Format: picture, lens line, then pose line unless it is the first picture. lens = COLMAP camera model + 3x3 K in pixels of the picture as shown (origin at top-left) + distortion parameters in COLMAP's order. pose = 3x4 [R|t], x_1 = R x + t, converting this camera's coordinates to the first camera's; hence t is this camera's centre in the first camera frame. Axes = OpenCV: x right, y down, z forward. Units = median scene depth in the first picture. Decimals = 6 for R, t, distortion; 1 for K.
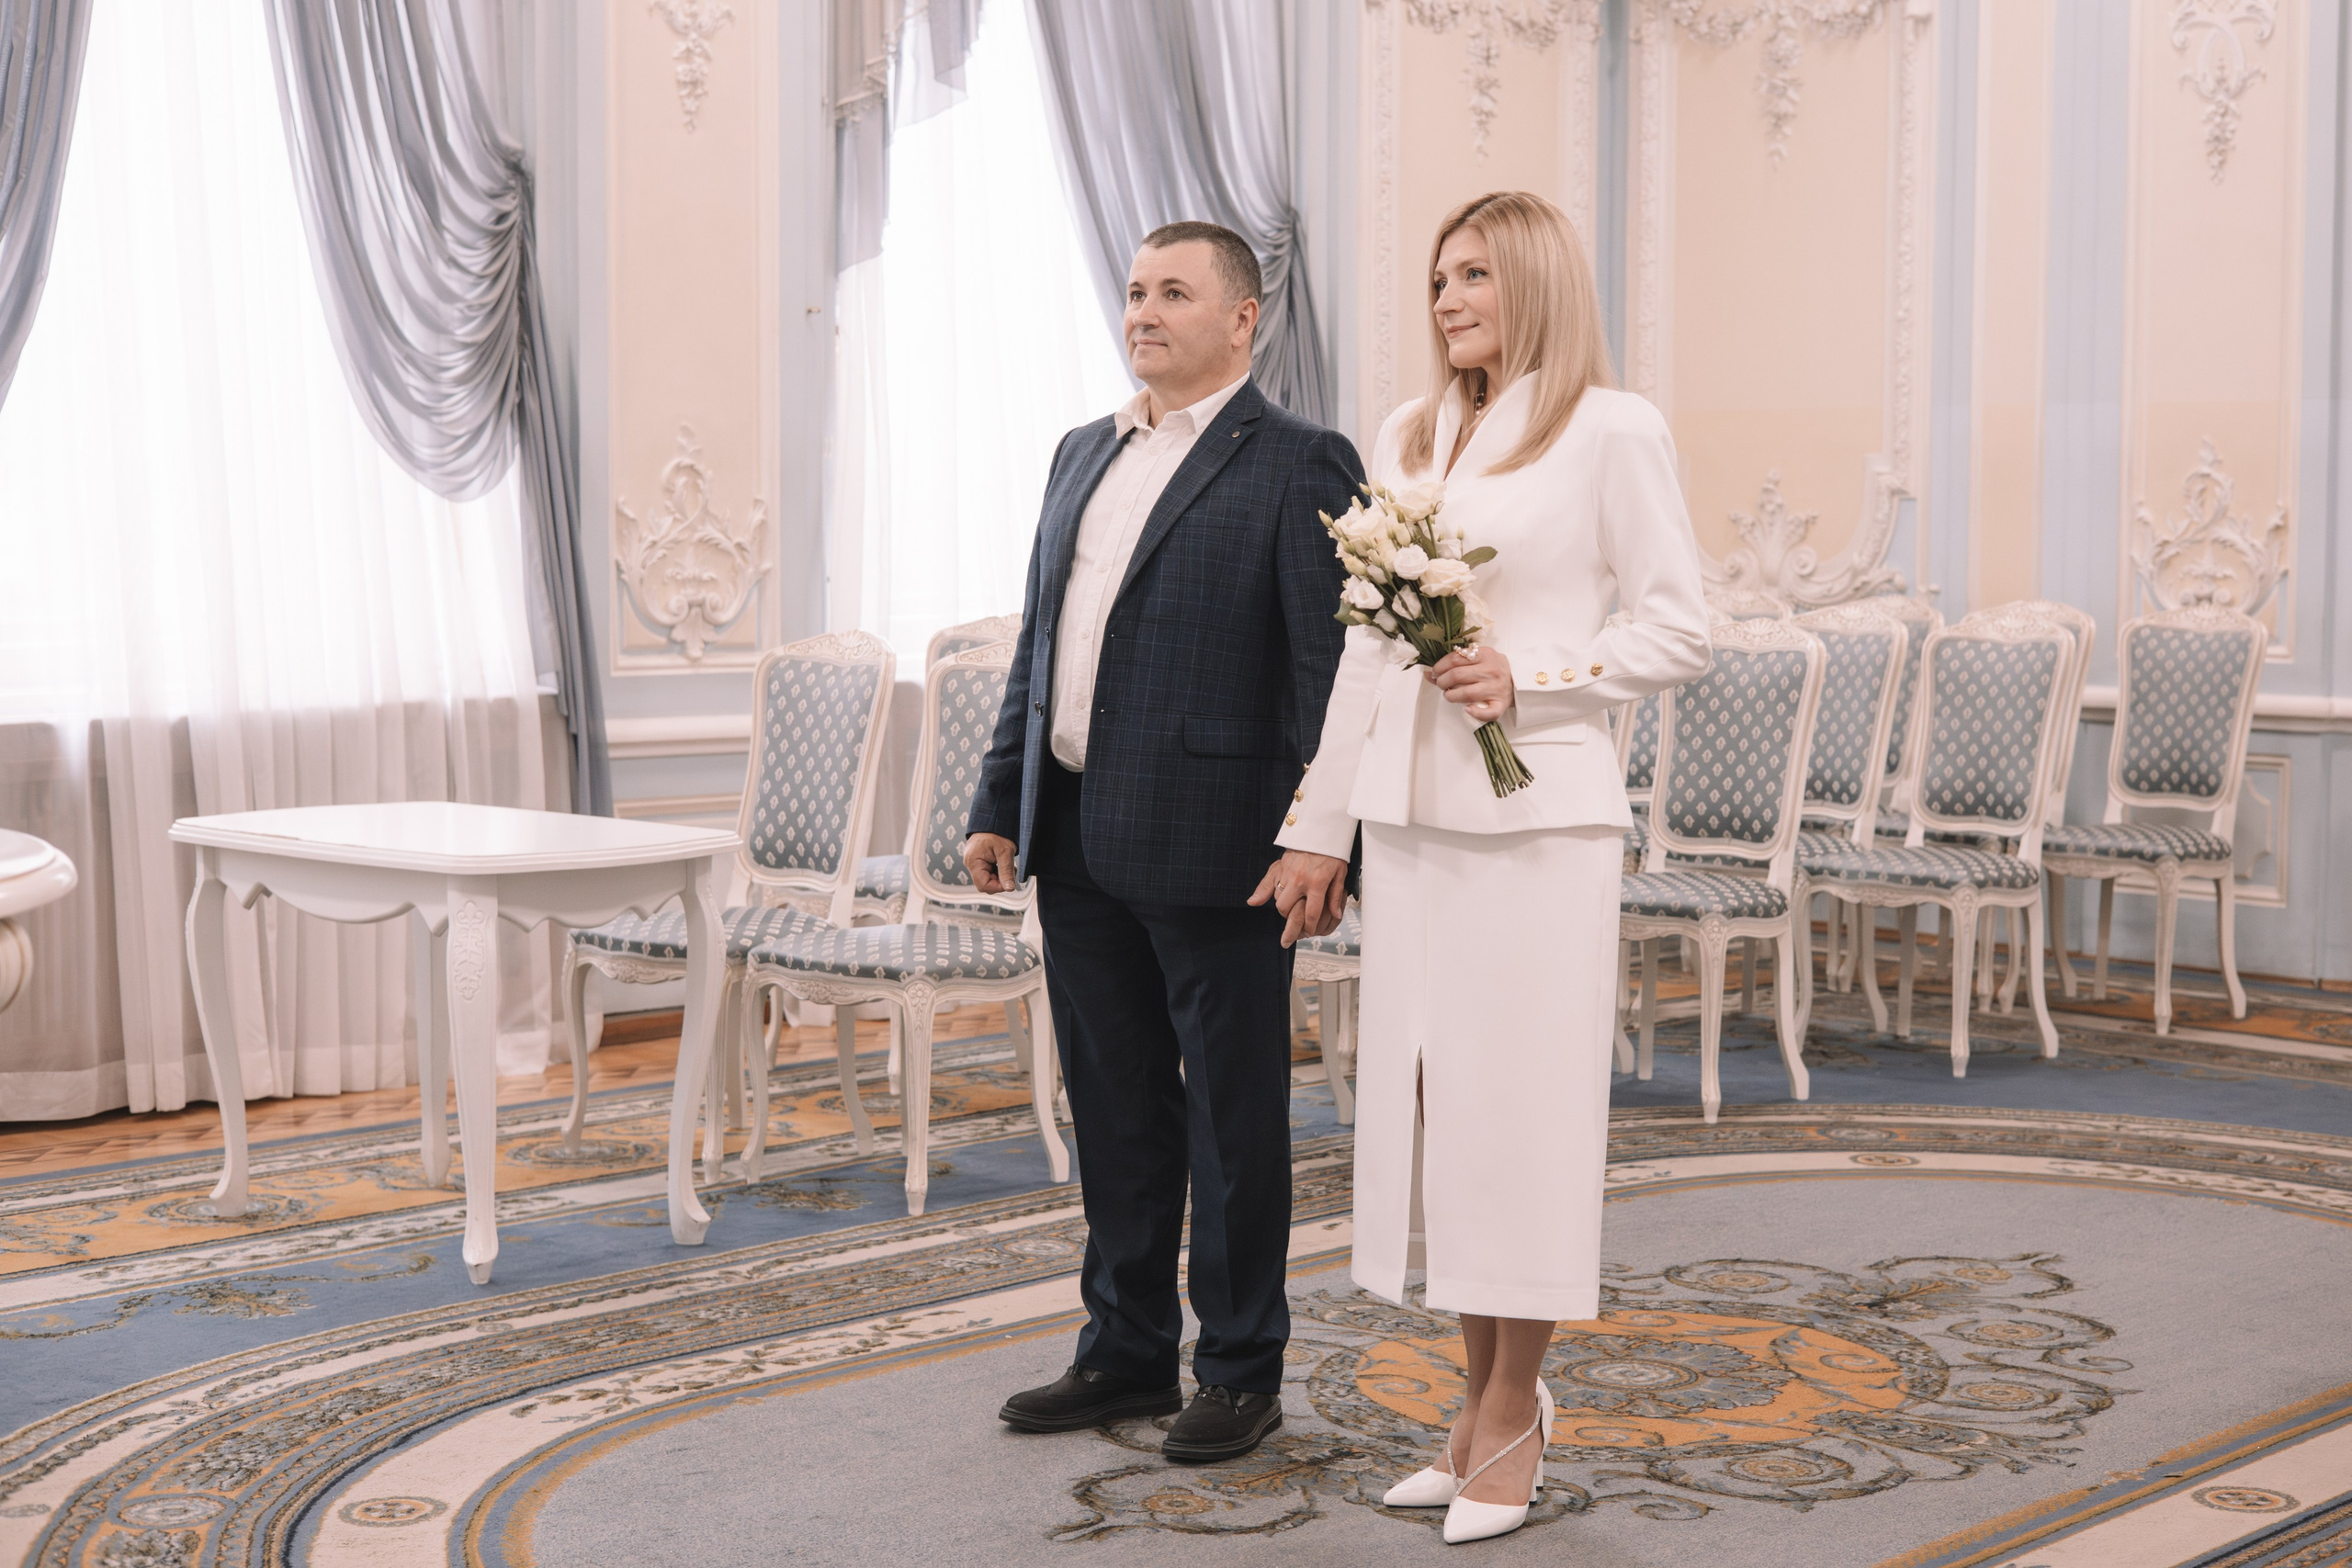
lens RADIAL K [[3756.2, 0, 1320.9], [0, 3756.2, 720.4], [0, 0, 1]] dist [0.045394, -0.113668]
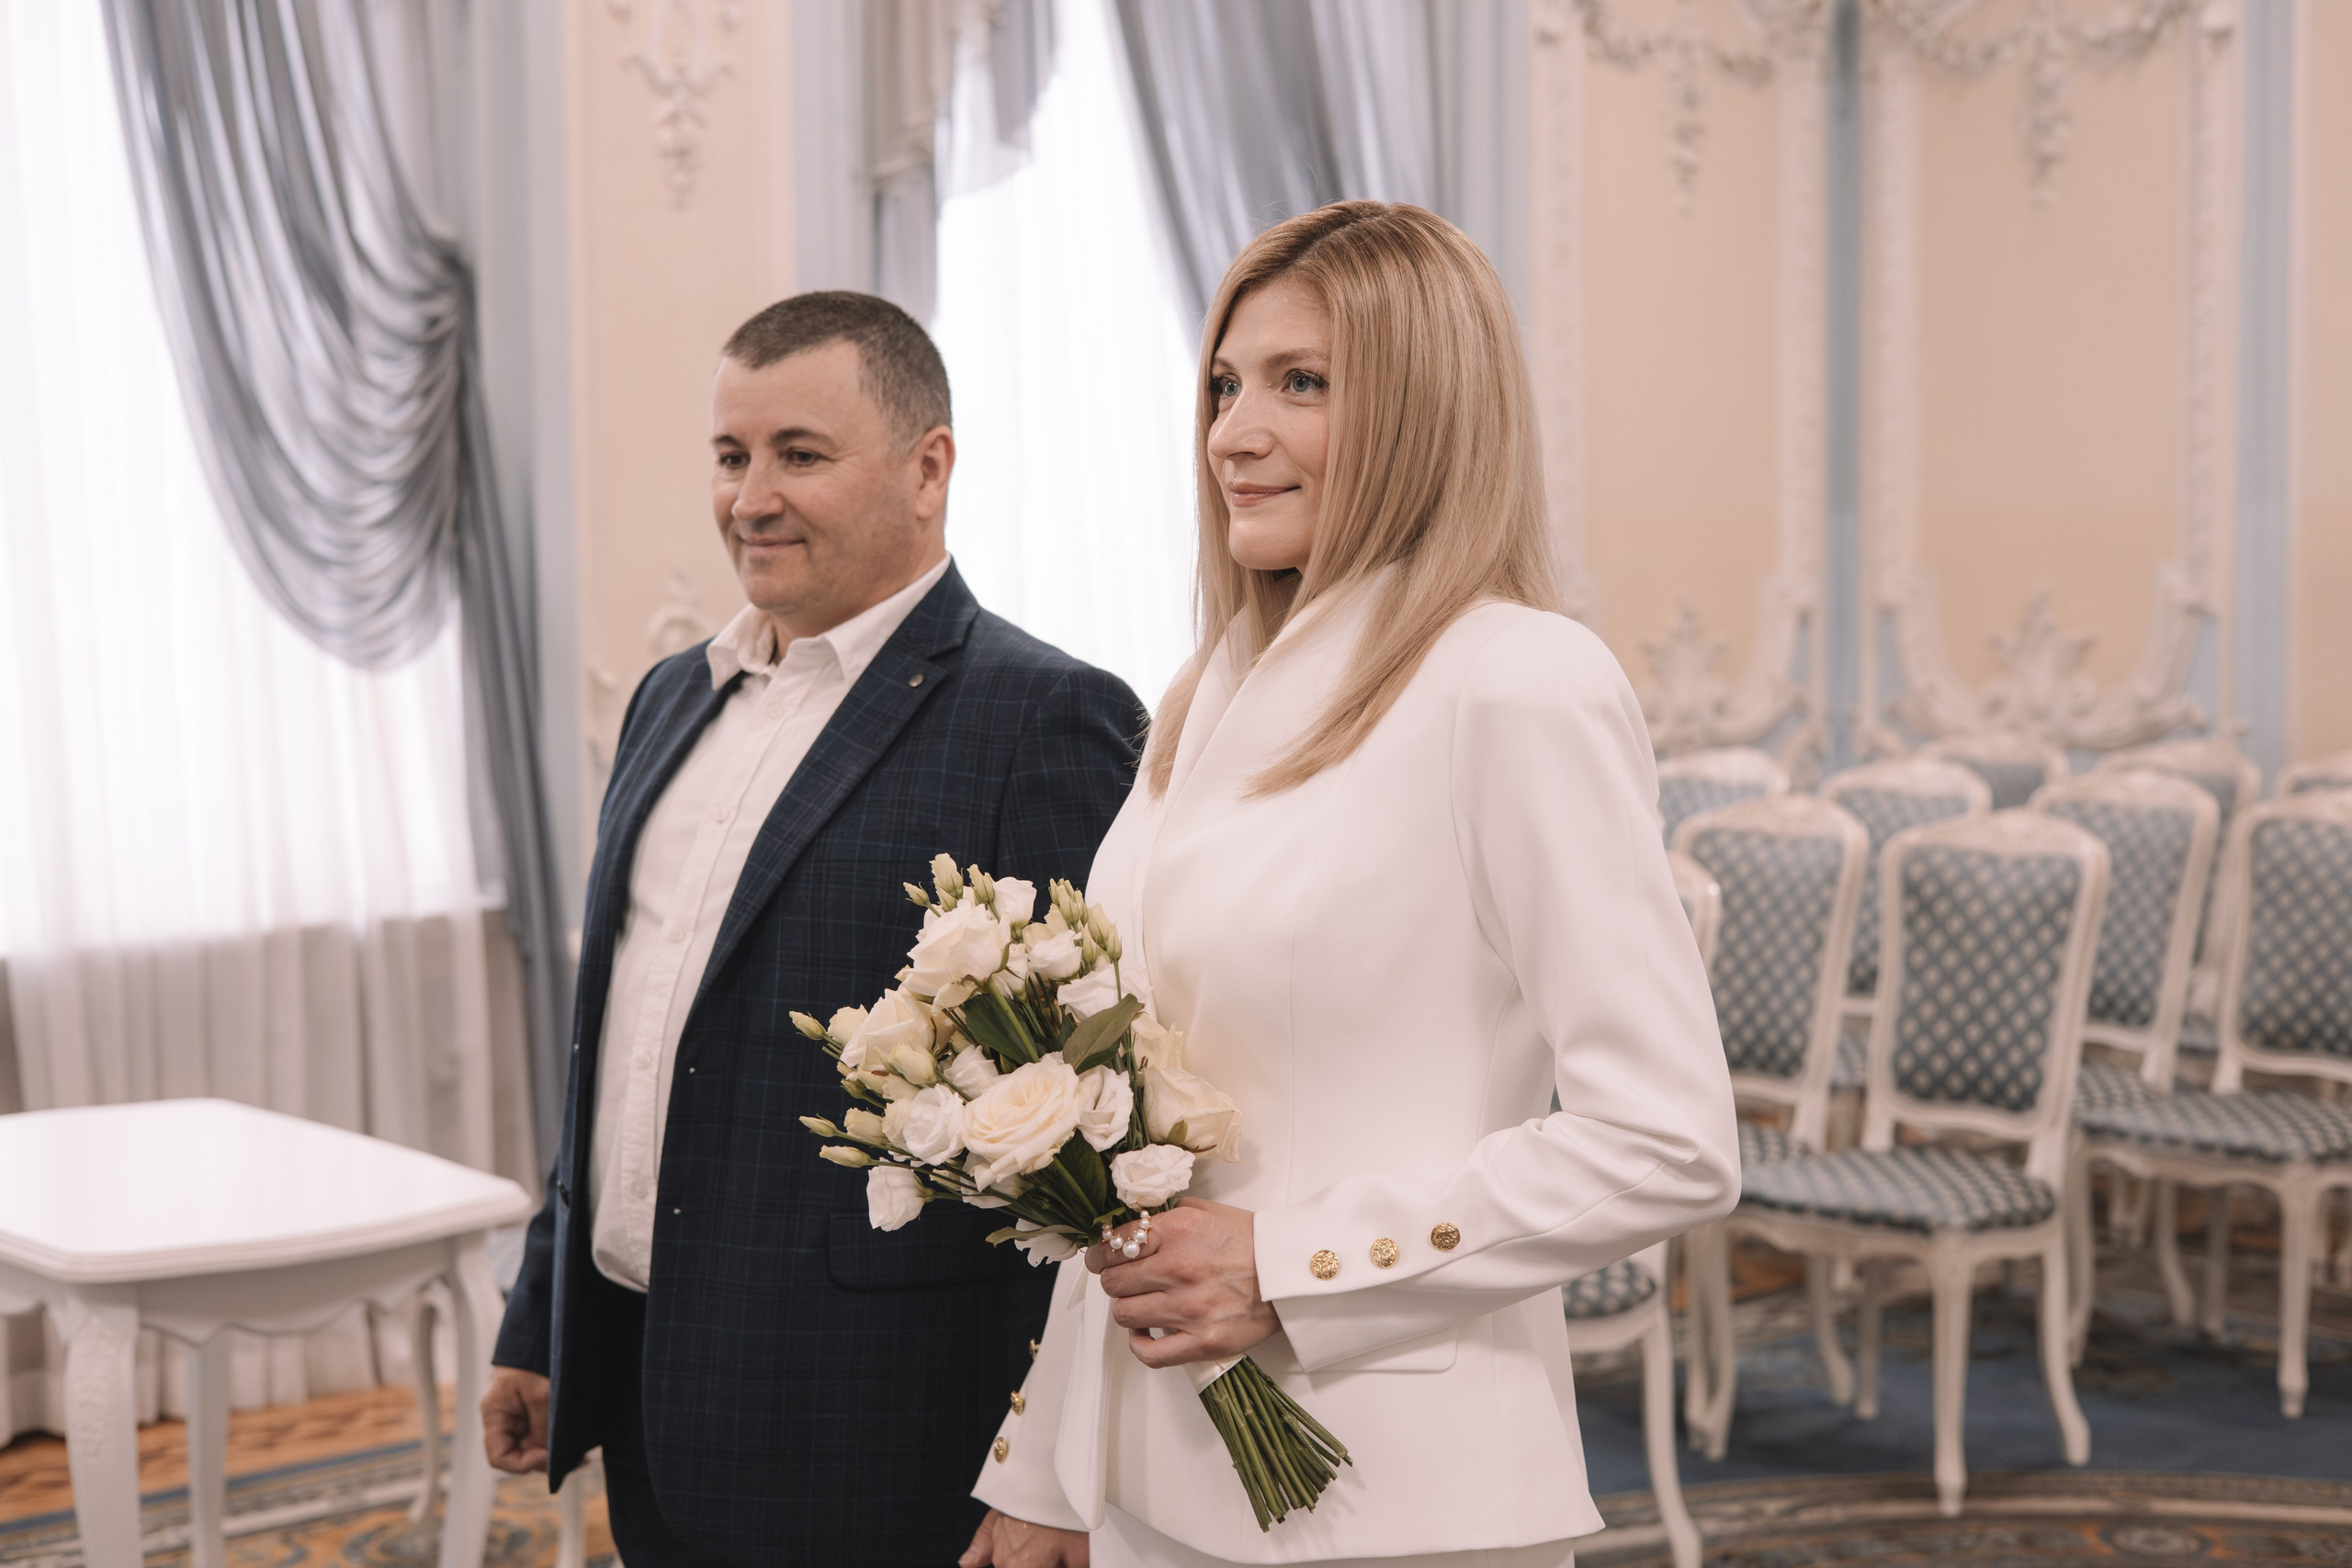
lens RADIAL K [[3354.4, 0, 1176.0], [0, 3354.4, 784.0], [0, 0, 1]] dist [0.011491, -0.114812]
pose [[0.990464, -0.008385, -0.137520, 0.040643], [0.009573, 0.999922, 0.007976, -0.037593], [0.137442, -0.009216, 0.990467, 0.298012]]
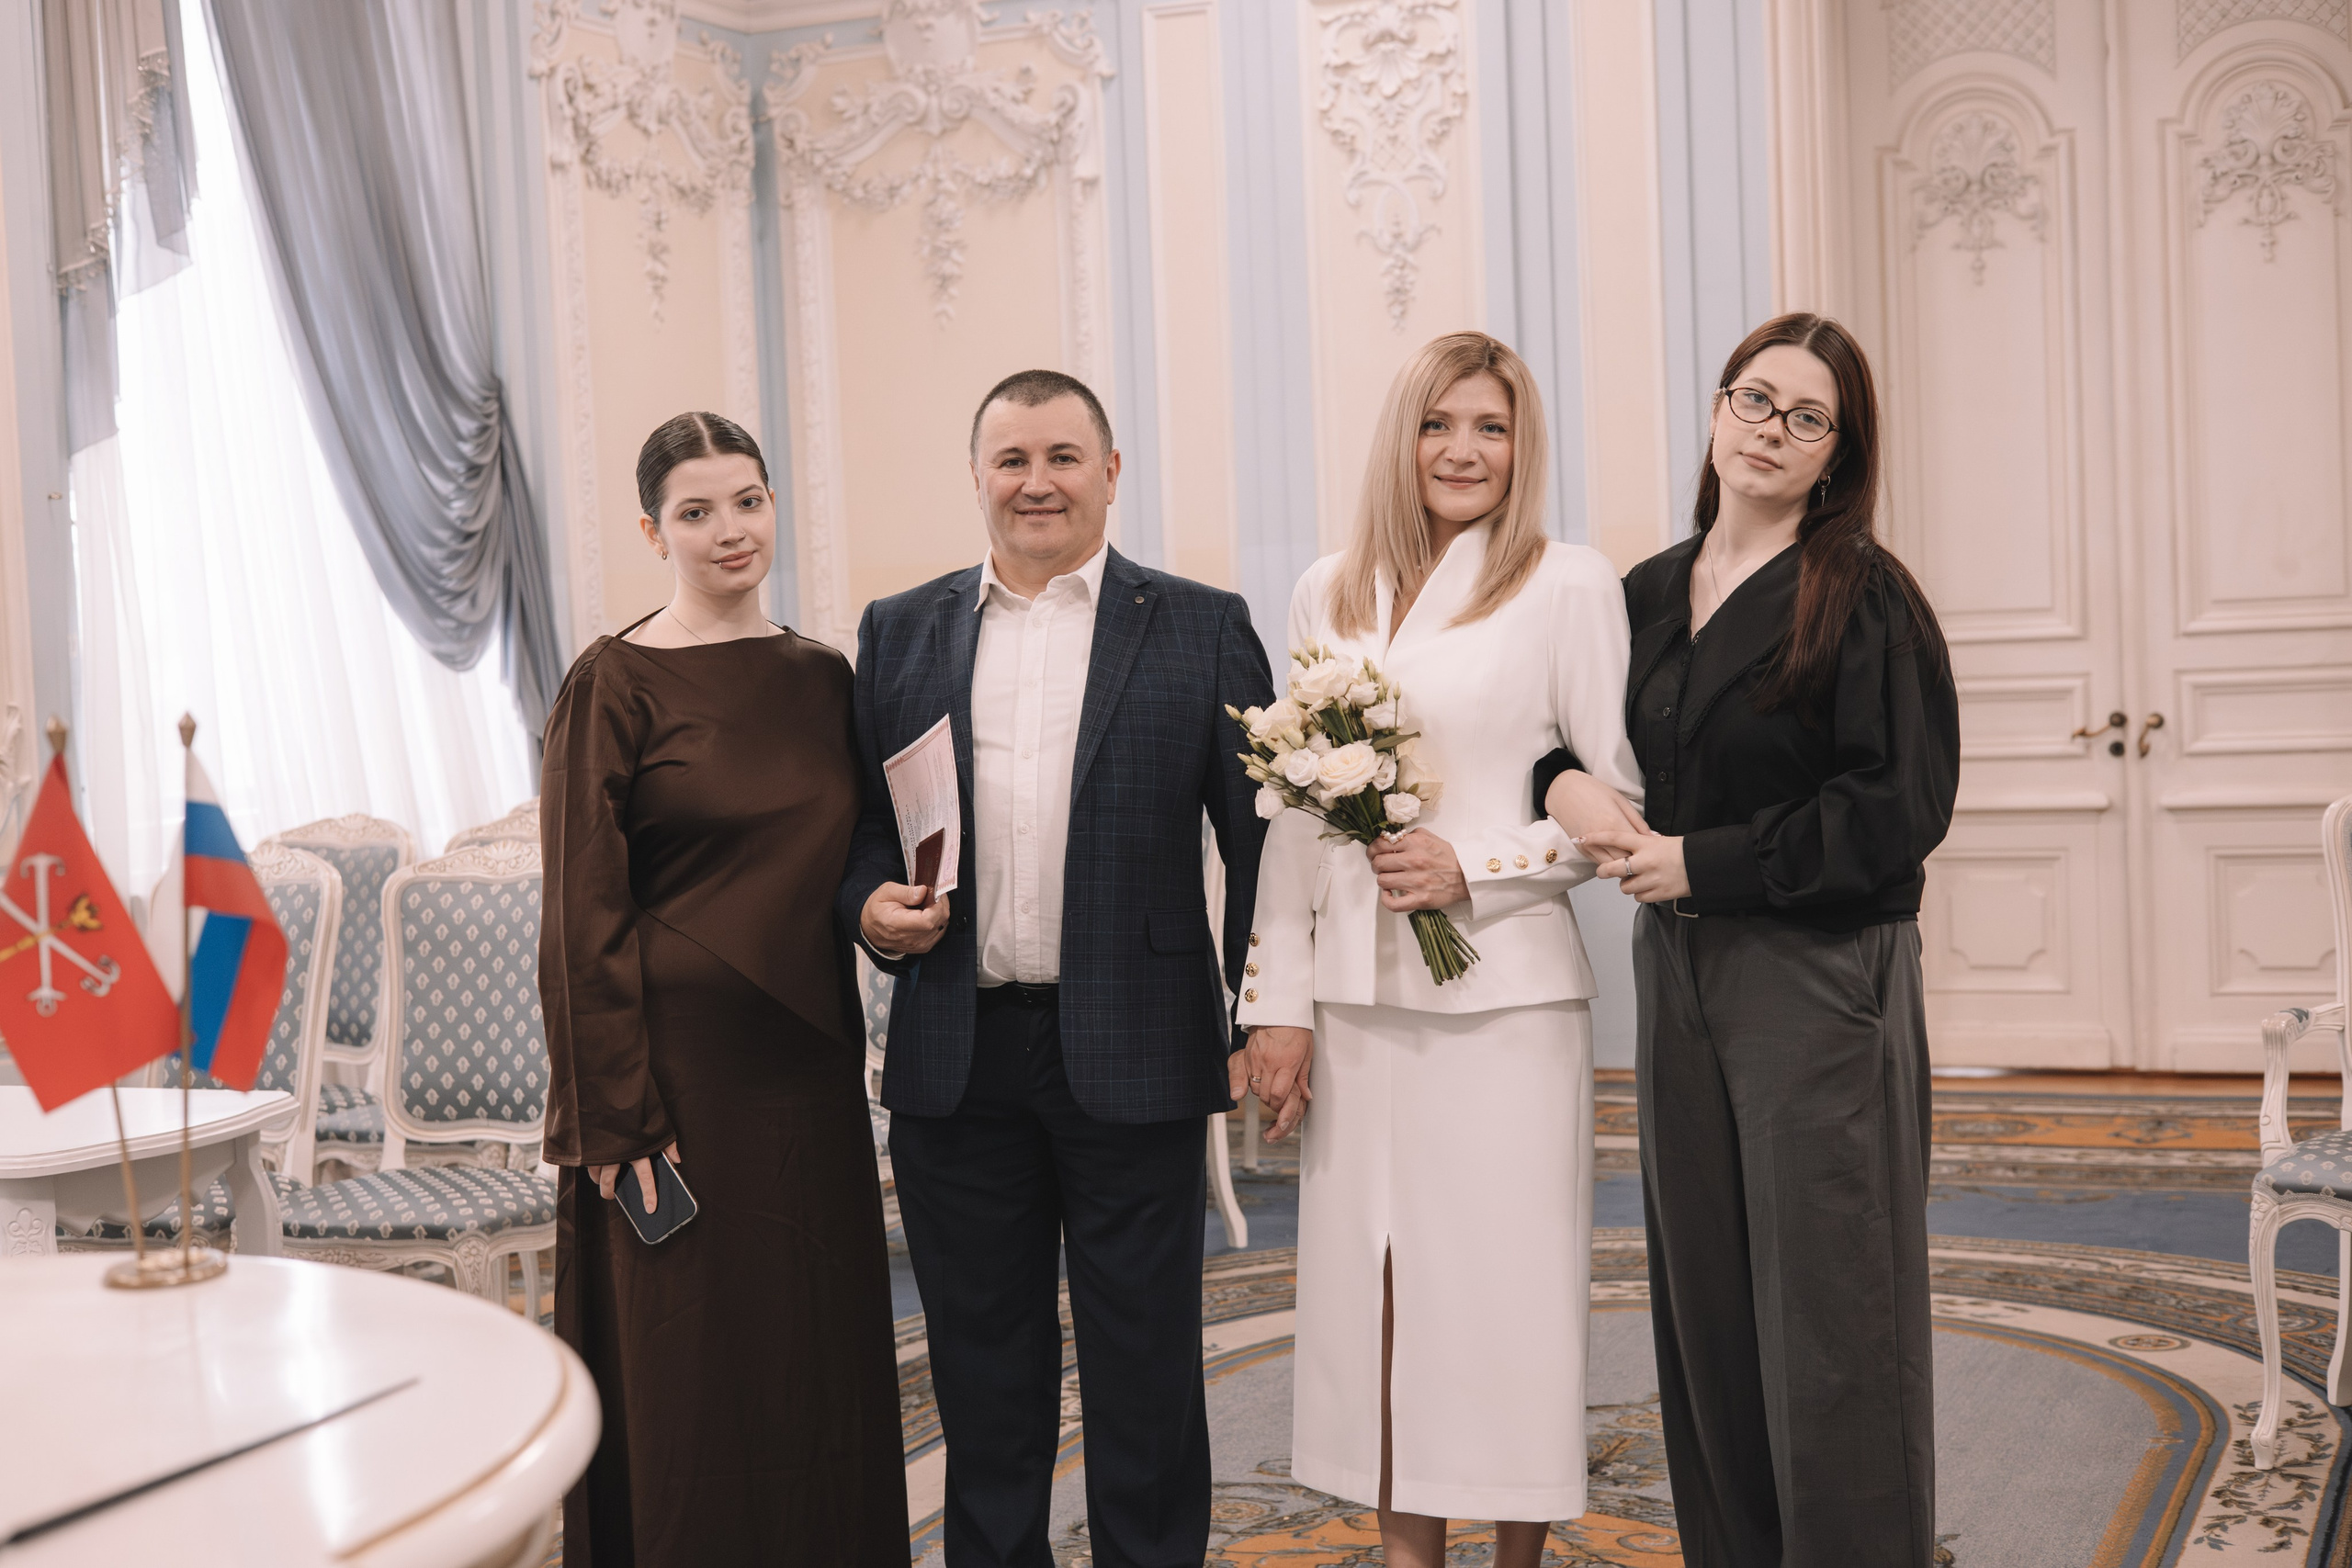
lens RADIAL K [[3337.2, 0, 1177.5], [0, 3337.2, 792.8], [0, 0, 1]] dist [0.049185, -0.218451]
pose [[0.941890, -0.065242, 0.329525, -0.160296], [0.070122, 0.997534, -0.002932, -0.016881], [-0.328521, 0.025868, 0.944142, 0.155066]]
